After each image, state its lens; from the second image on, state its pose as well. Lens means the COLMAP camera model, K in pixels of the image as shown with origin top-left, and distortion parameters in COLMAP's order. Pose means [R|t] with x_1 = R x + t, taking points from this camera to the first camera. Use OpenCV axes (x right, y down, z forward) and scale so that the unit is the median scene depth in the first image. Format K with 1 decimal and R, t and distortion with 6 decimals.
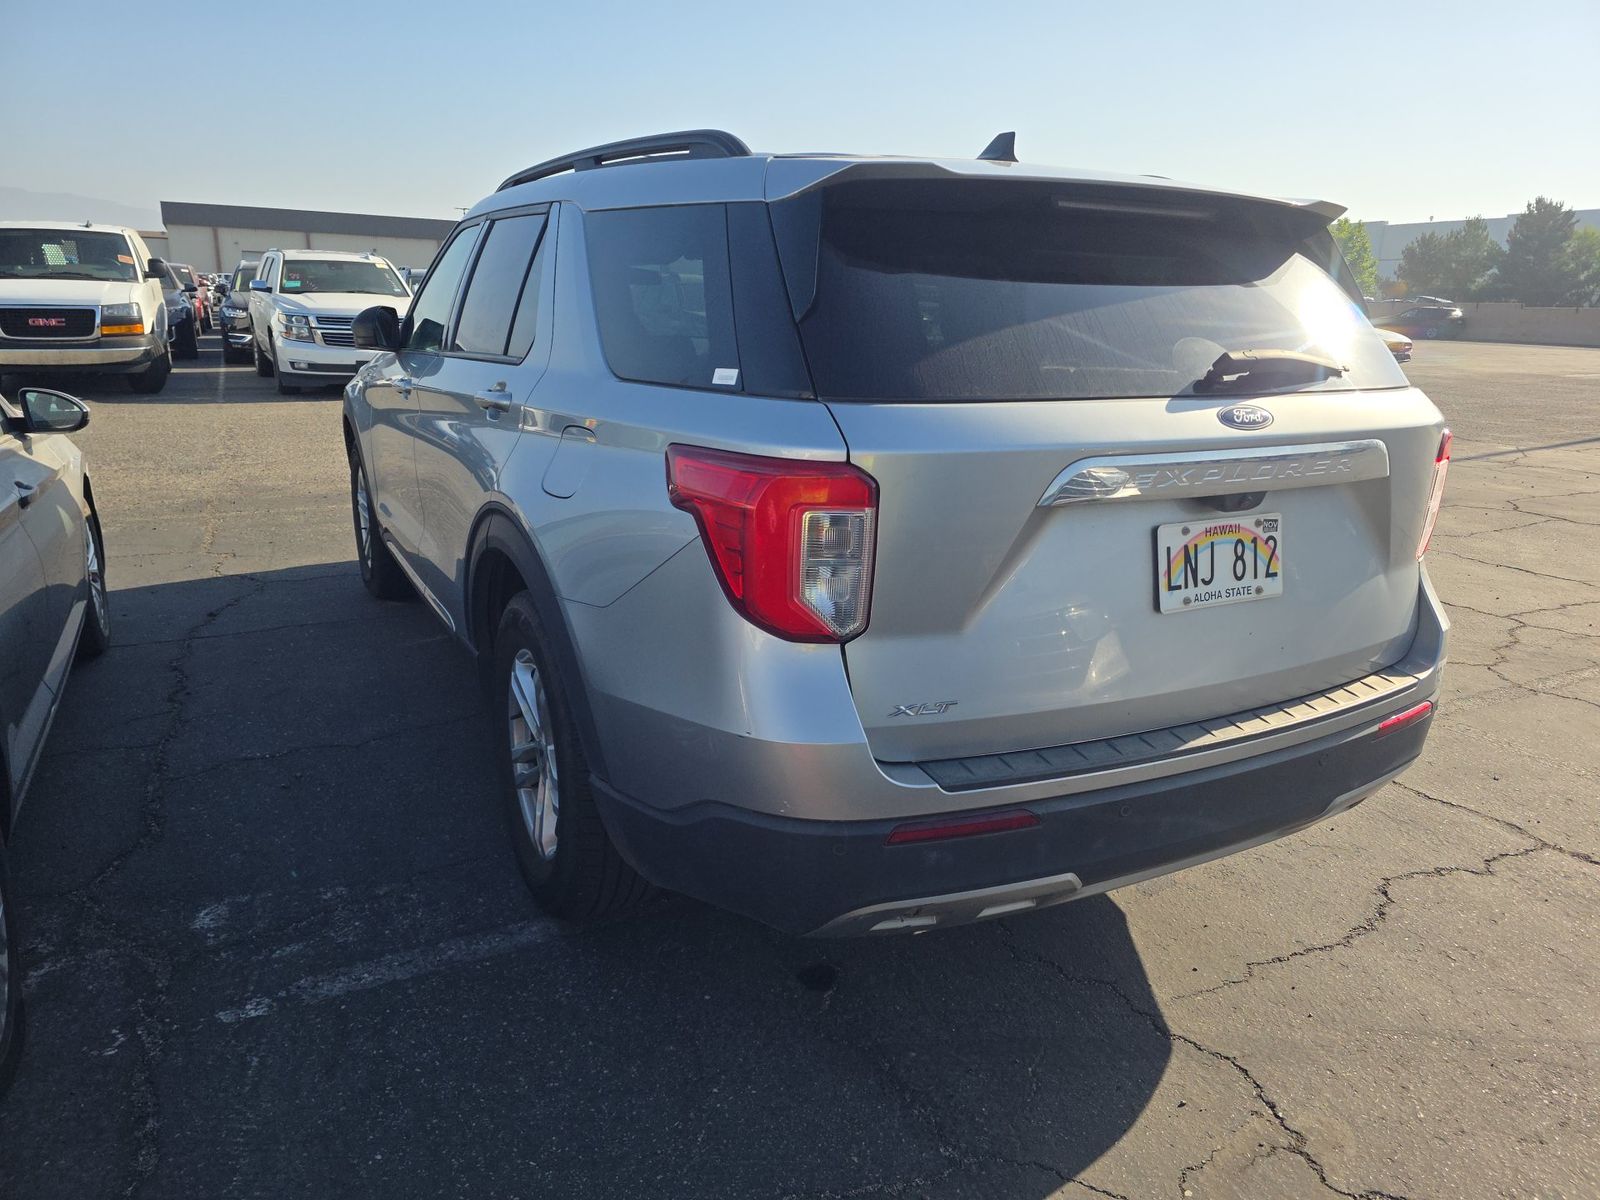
lens RADIAL K [[1104.2, 0, 781.9], [0, 1104.2, 604.2], [0, 0, 1]] dist [0.112727, -0.141219]
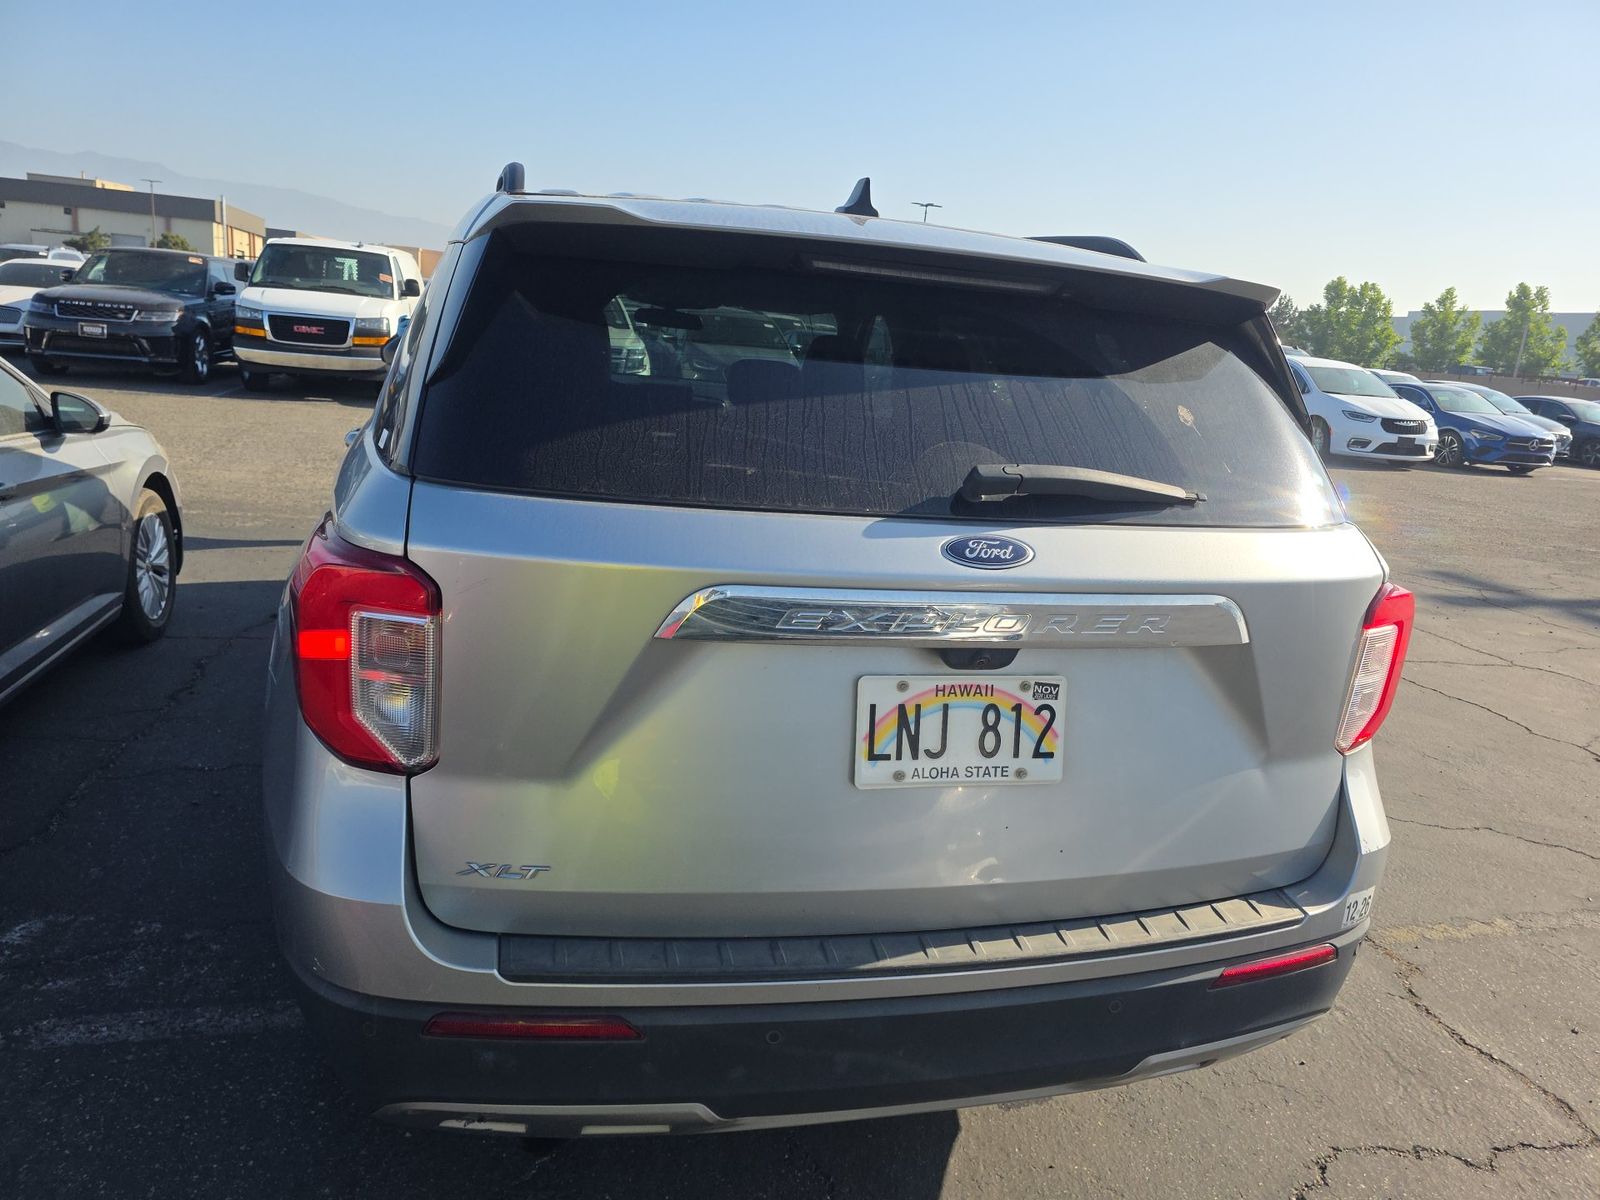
lens RADIAL K [[1102.5, 0, 789.3], [0, 1102.5, 598.6], [0, 0, 1]] dist [0.063560, -0.070874]
pose [[0.968924, 0.113579, -0.219739, 0.422371], [-0.121811, 0.992257, -0.024235, -0.092623], [0.215285, 0.050249, 0.975258, 0.220158]]
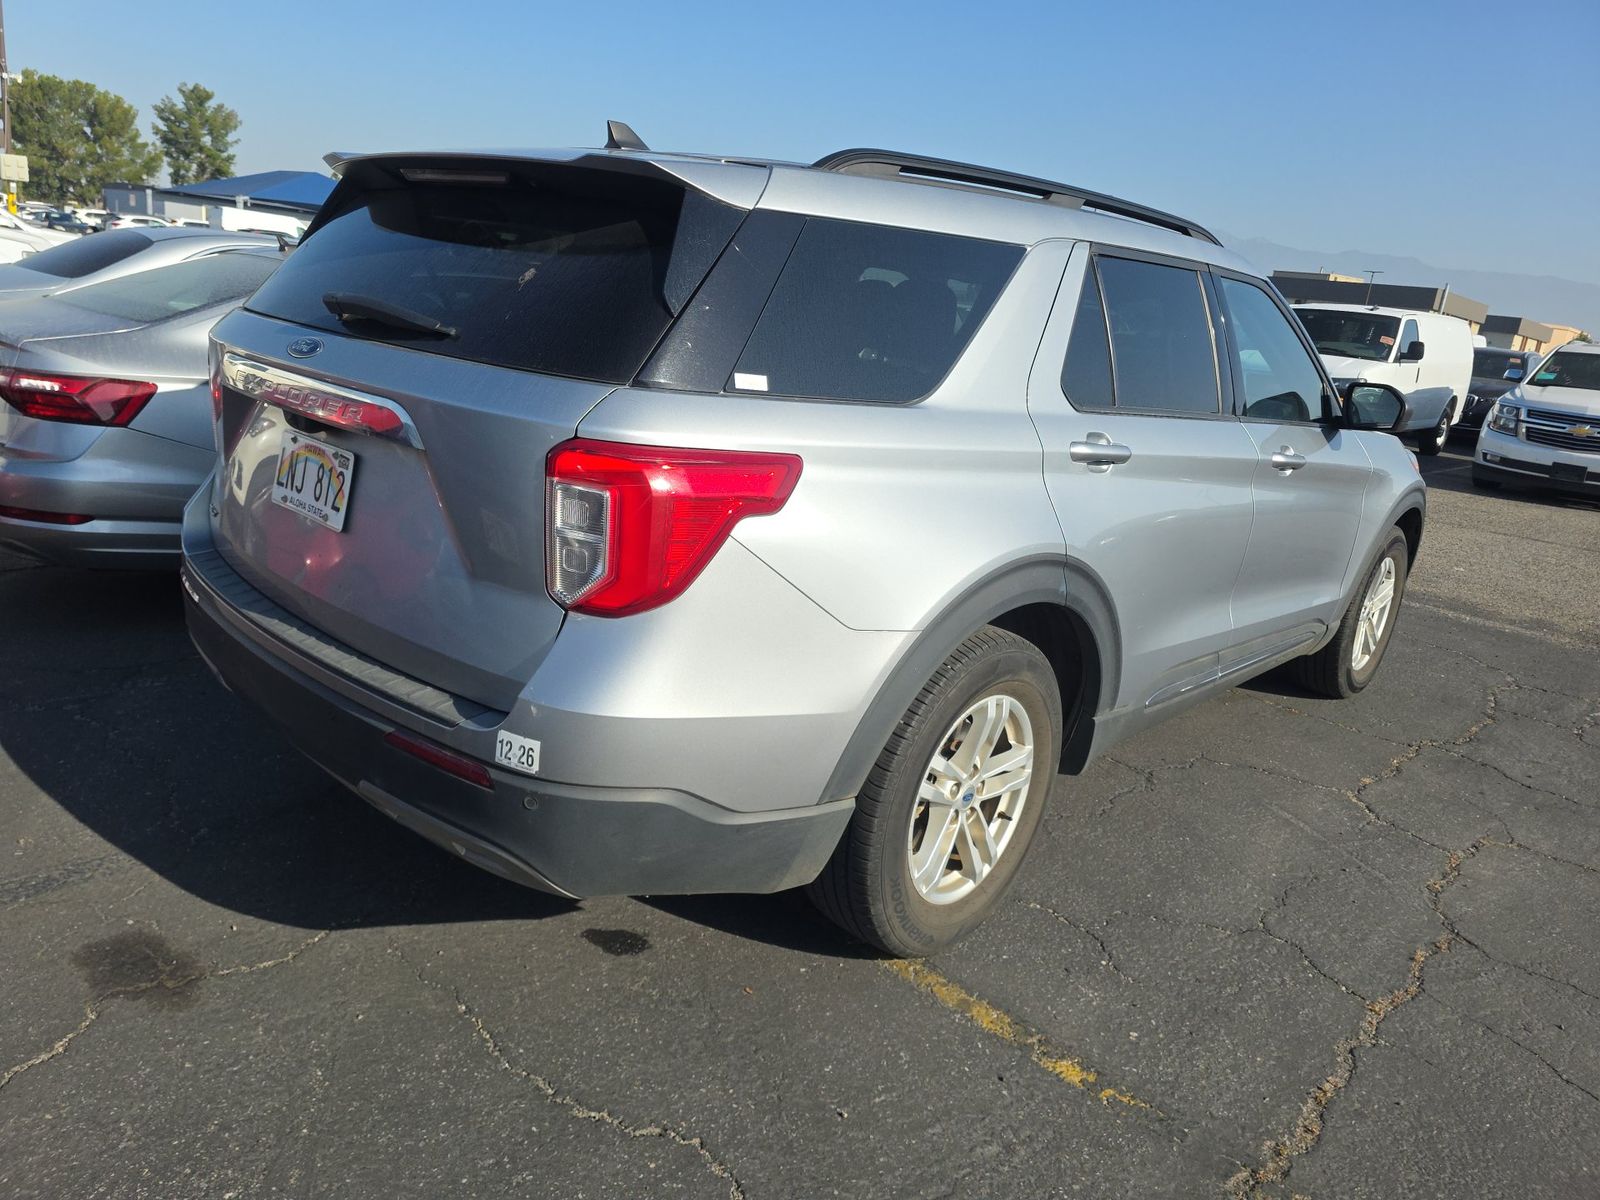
lens RADIAL K [[1102.5, 0, 789.3], [0, 1102.5, 598.6], [0, 0, 1]] dist [0.063560, -0.070874]
pose [[0.301623, 0.257422, -0.918018, 1.537400], [-0.342304, 0.927903, 0.147726, -0.245976], [0.889860, 0.269684, 0.367993, 1.017989]]
